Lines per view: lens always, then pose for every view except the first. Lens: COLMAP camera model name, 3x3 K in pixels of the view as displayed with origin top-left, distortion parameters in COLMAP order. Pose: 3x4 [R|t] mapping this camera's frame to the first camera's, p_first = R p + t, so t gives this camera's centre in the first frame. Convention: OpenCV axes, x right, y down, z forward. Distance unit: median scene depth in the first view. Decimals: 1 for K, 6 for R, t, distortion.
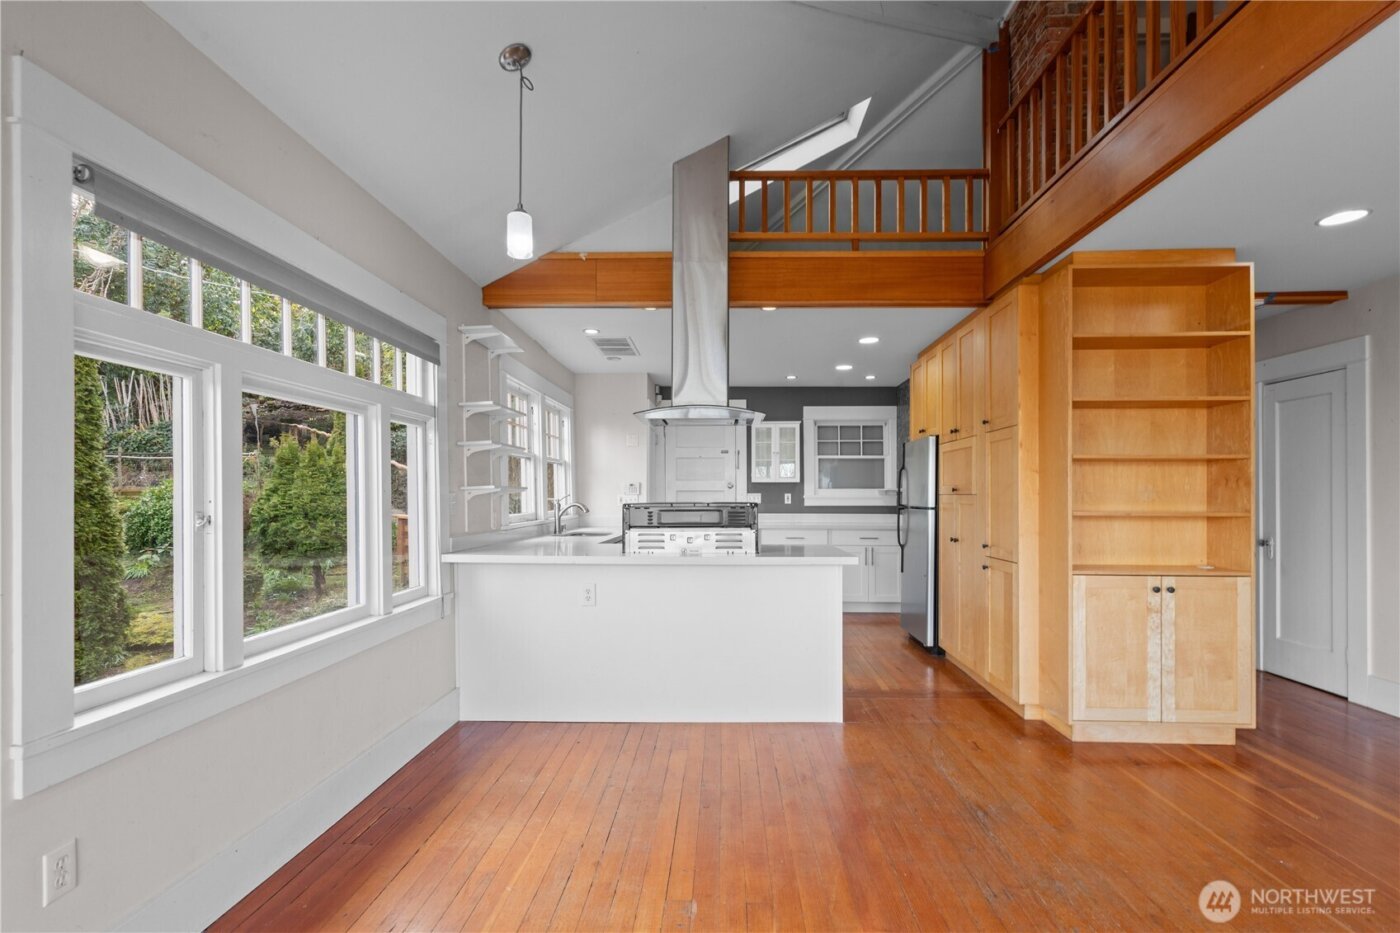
lens RADIAL K [[638.8, 0, 698.0], [0, 638.8, 489.2], [0, 0, 1]] dist [0.001860, 0.000682]
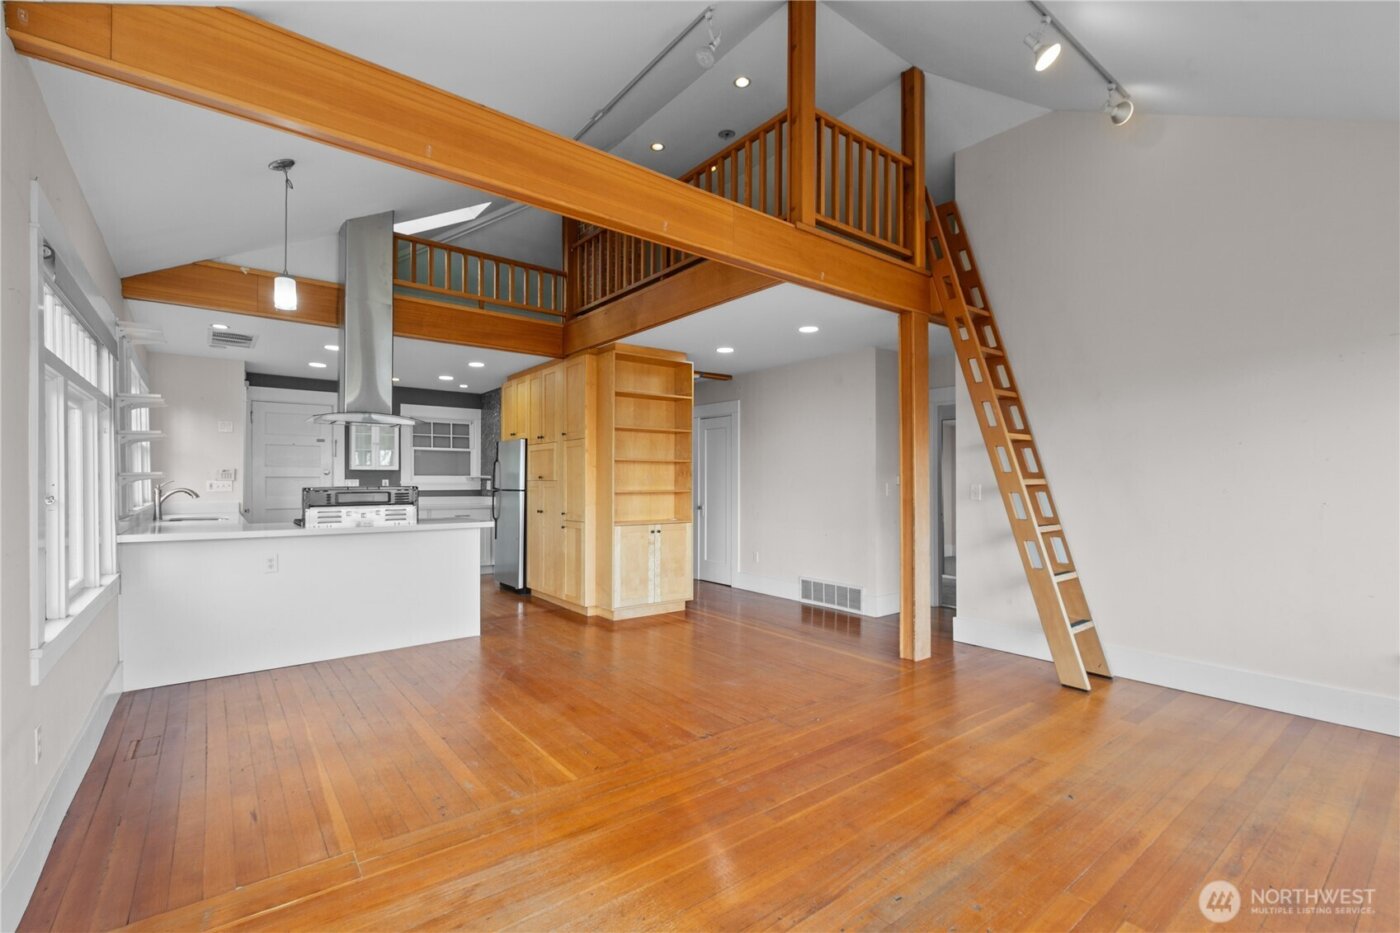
lens RADIAL K [[638.8, 0, 698.0], [0, 638.8, 489.2], [0, 0, 1]] dist [0.001860, 0.000682]
pose [[0.762714, -0.007498, 0.646693, -0.336200], [-0.006194, 0.999802, 0.018898, -0.002323], [-0.646707, -0.018419, 0.762516, -0.438684]]
